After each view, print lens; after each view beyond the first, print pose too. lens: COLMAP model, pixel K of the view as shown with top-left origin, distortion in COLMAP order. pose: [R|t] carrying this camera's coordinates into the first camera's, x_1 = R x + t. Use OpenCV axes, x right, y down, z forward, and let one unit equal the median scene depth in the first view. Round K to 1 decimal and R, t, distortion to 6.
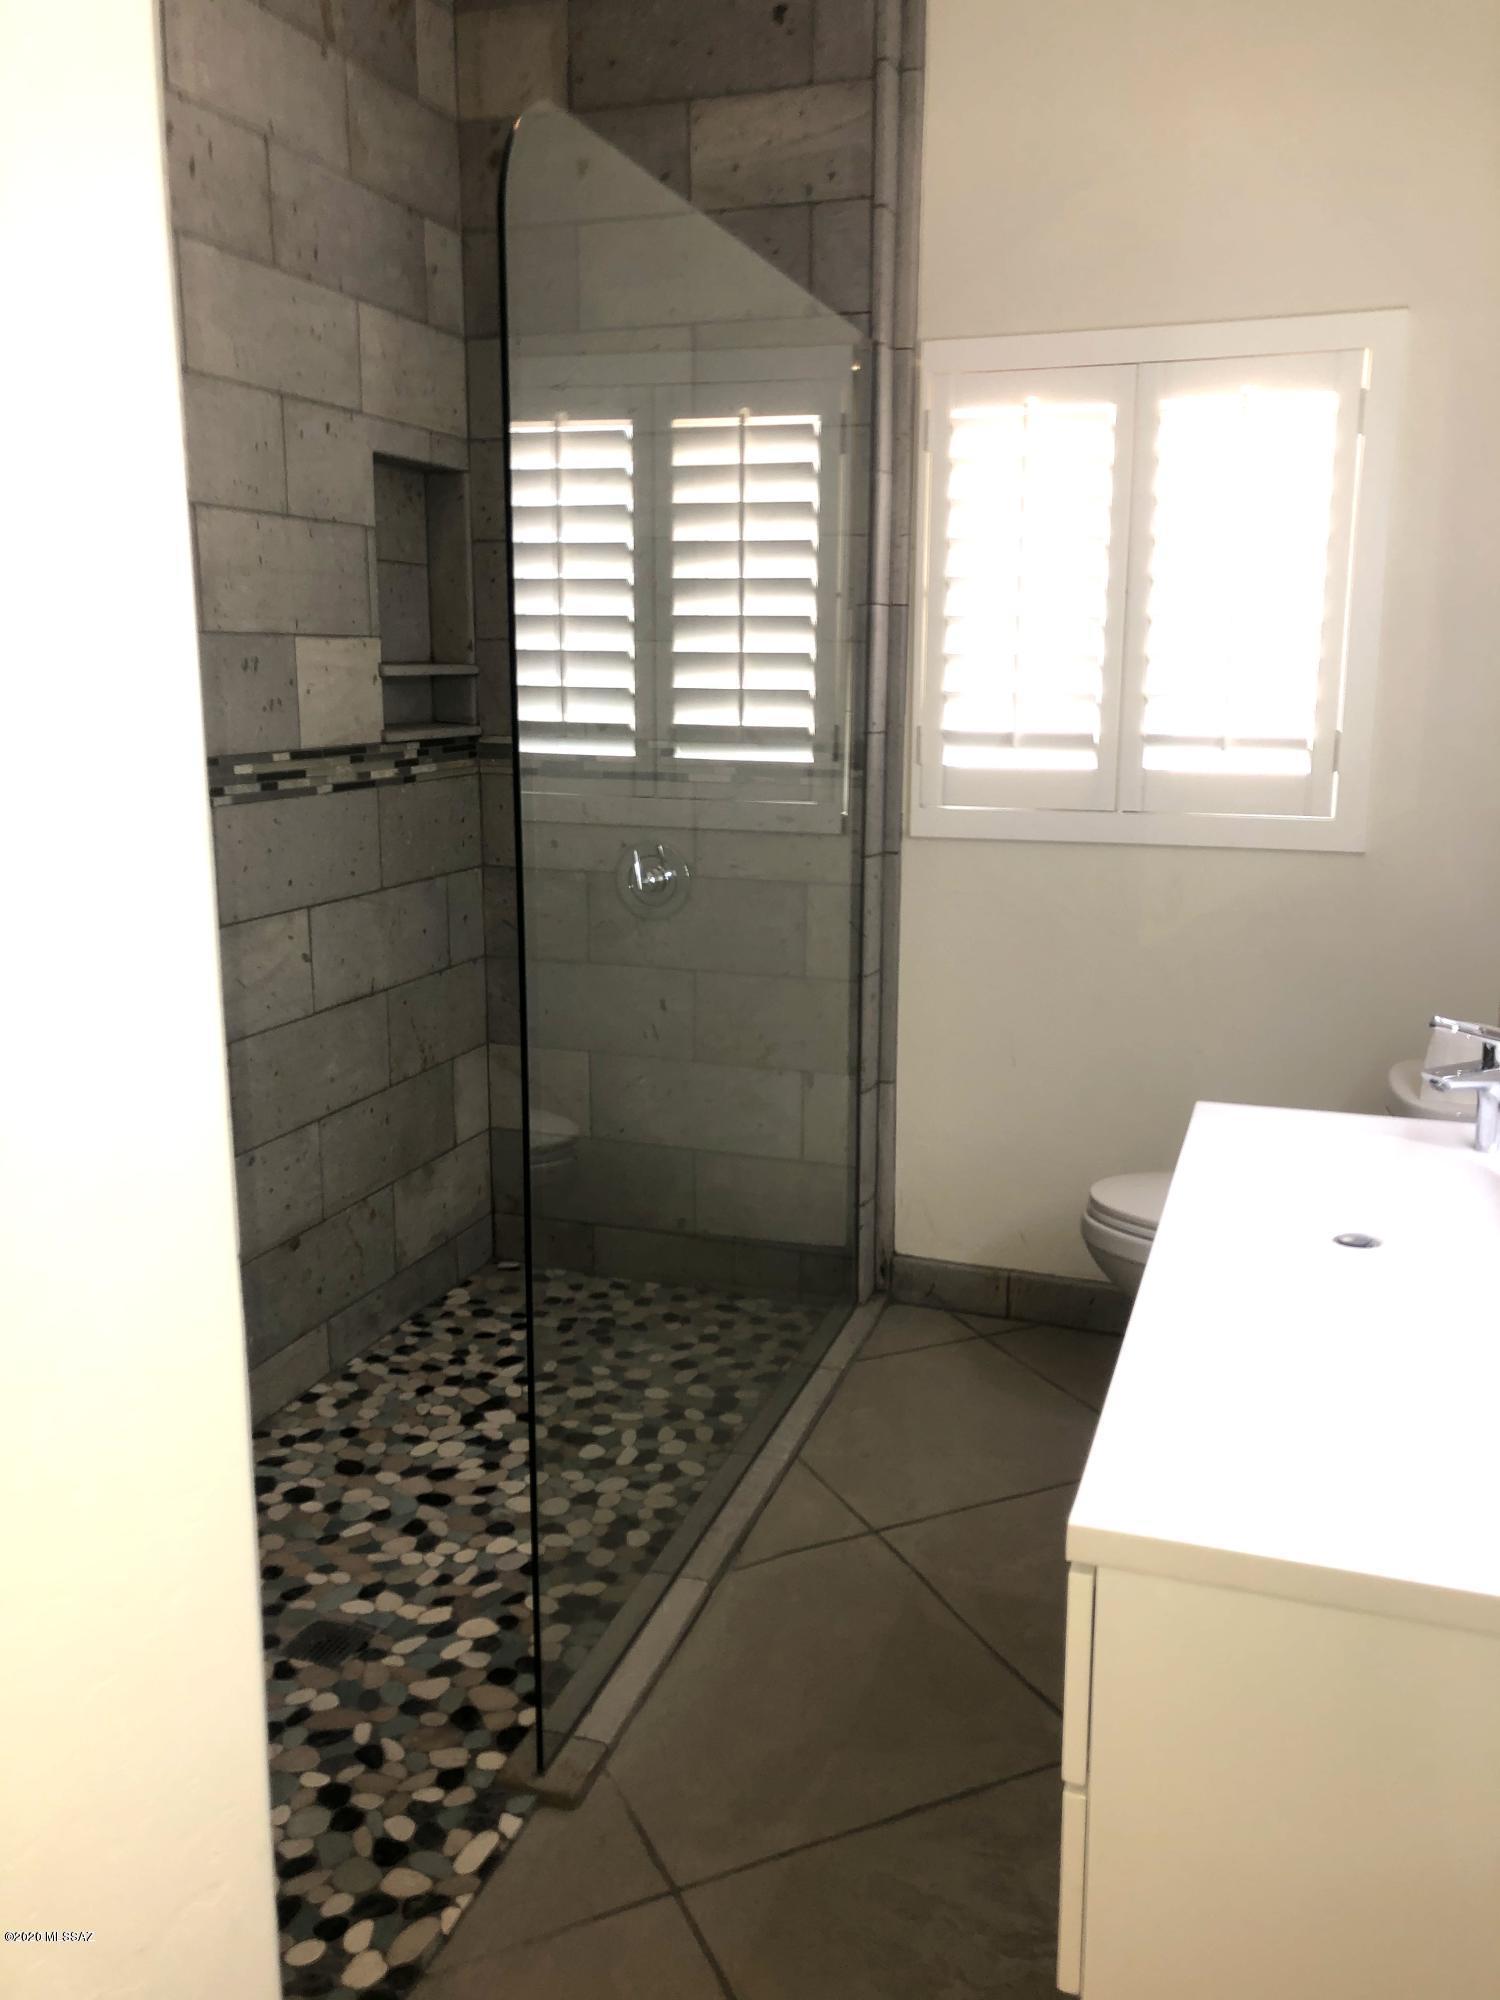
lens RADIAL K [[1677.9, 0, 748.5], [0, 1677.9, 1004.2], [0, 0, 1]] dist [0.052135, -0.044658]
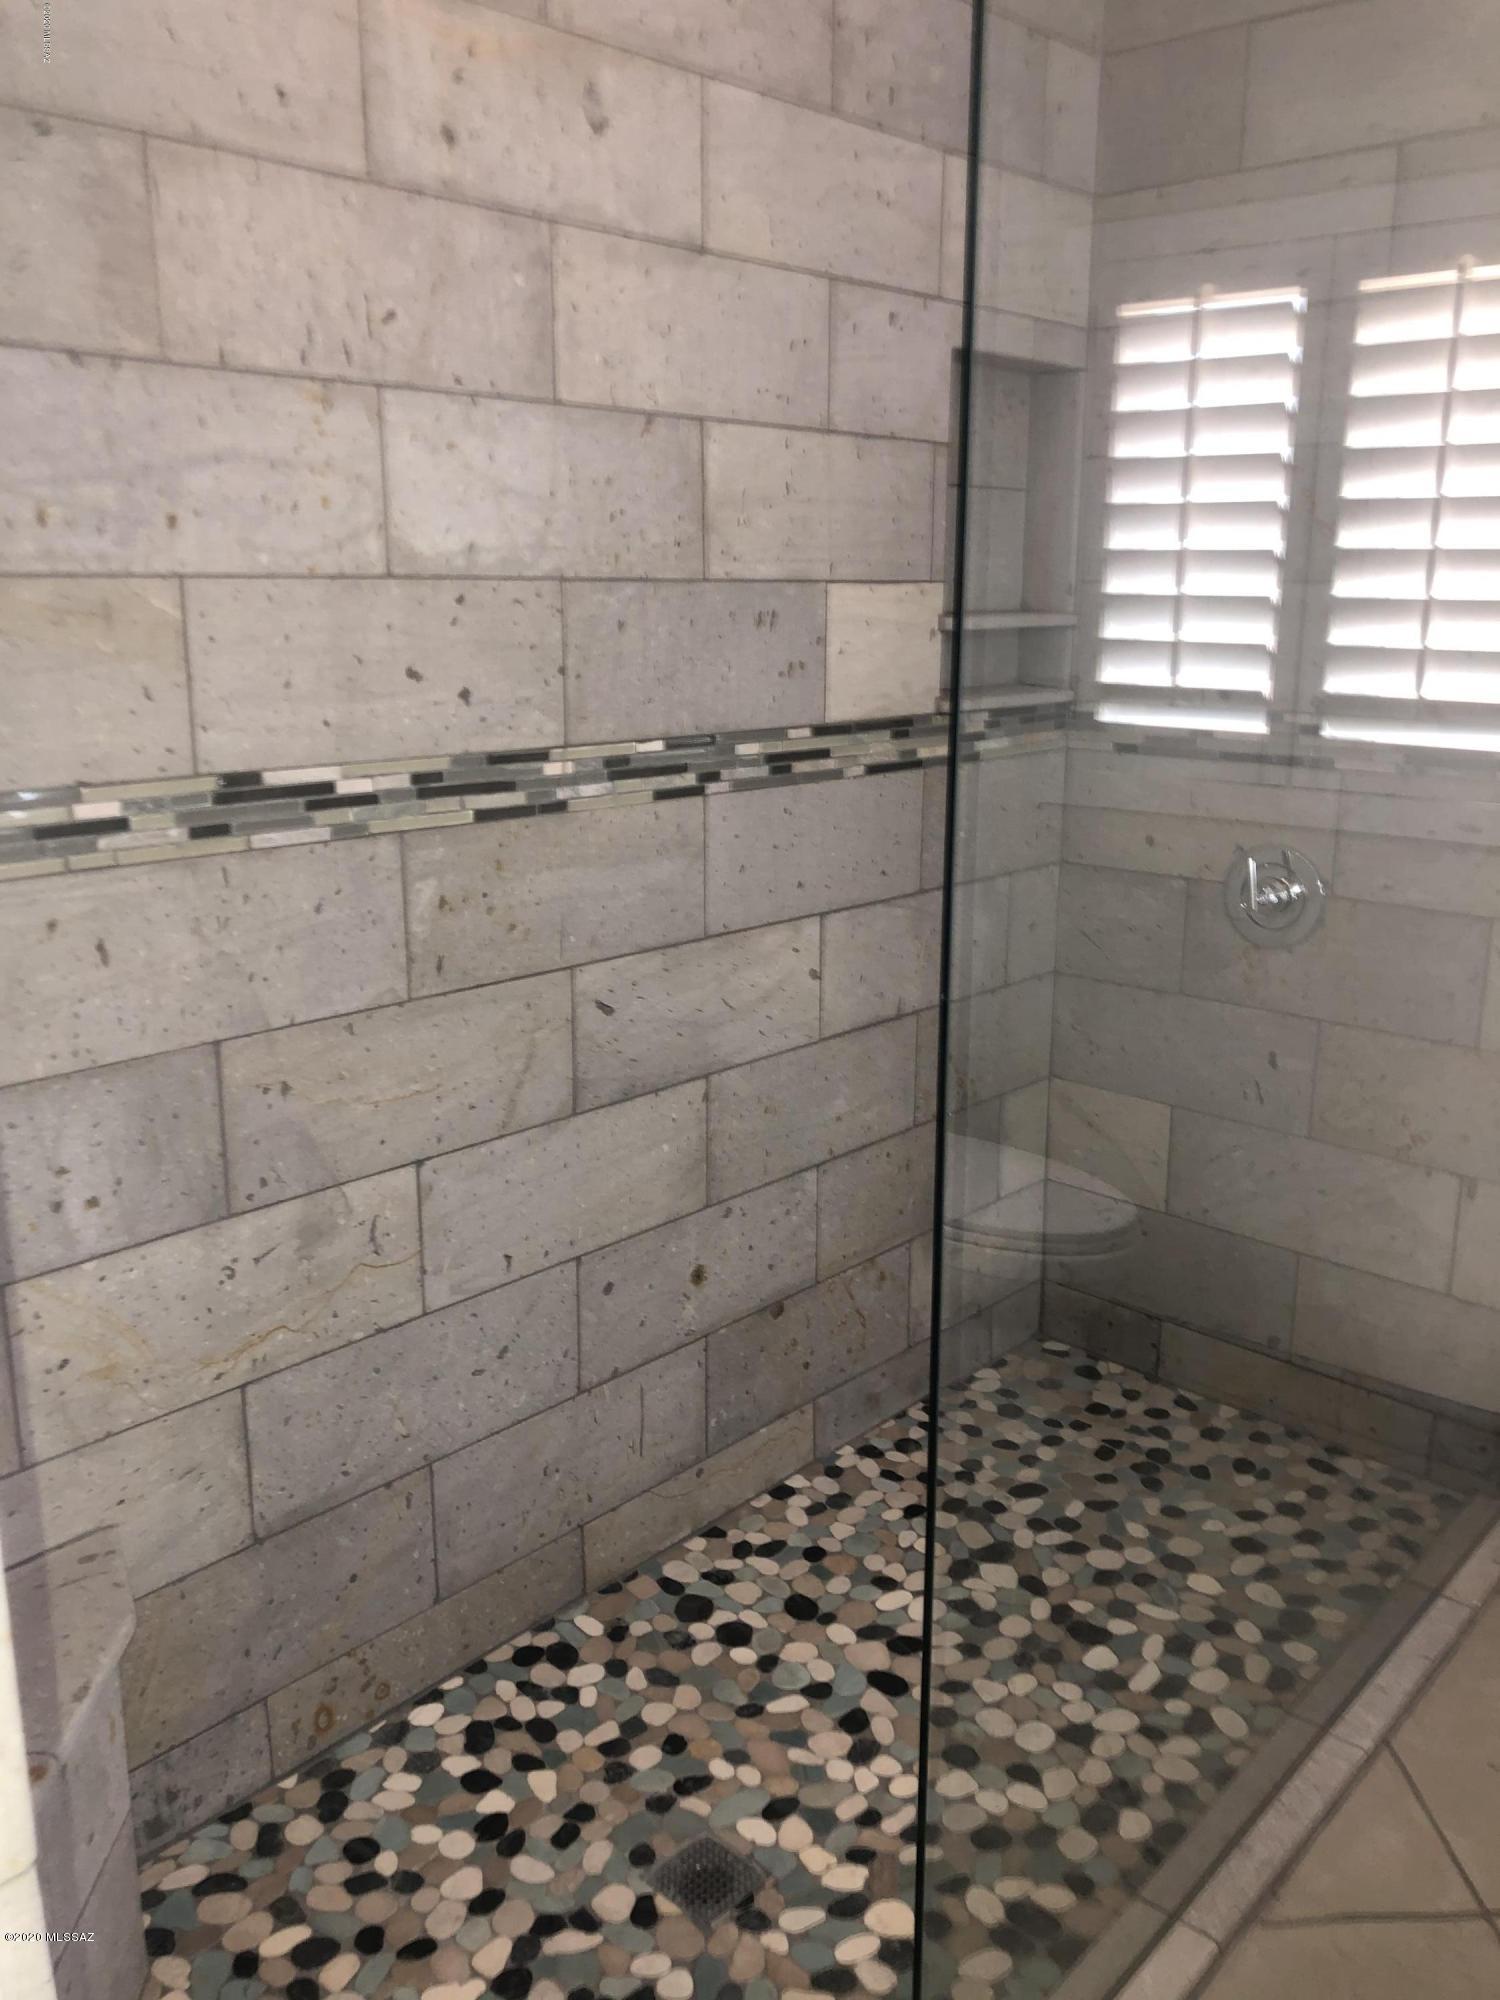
lens RADIAL K [[1677.9, 0, 755.4], [0, 1677.9, 998.0], [0, 0, 1]] dist [0.052135, -0.044658]
pose [[0.920166, 0.093965, -0.380085, 0.024229], [-0.080279, 0.995429, 0.051739, -0.054494], [0.383209, -0.017096, 0.923503, 0.219635]]
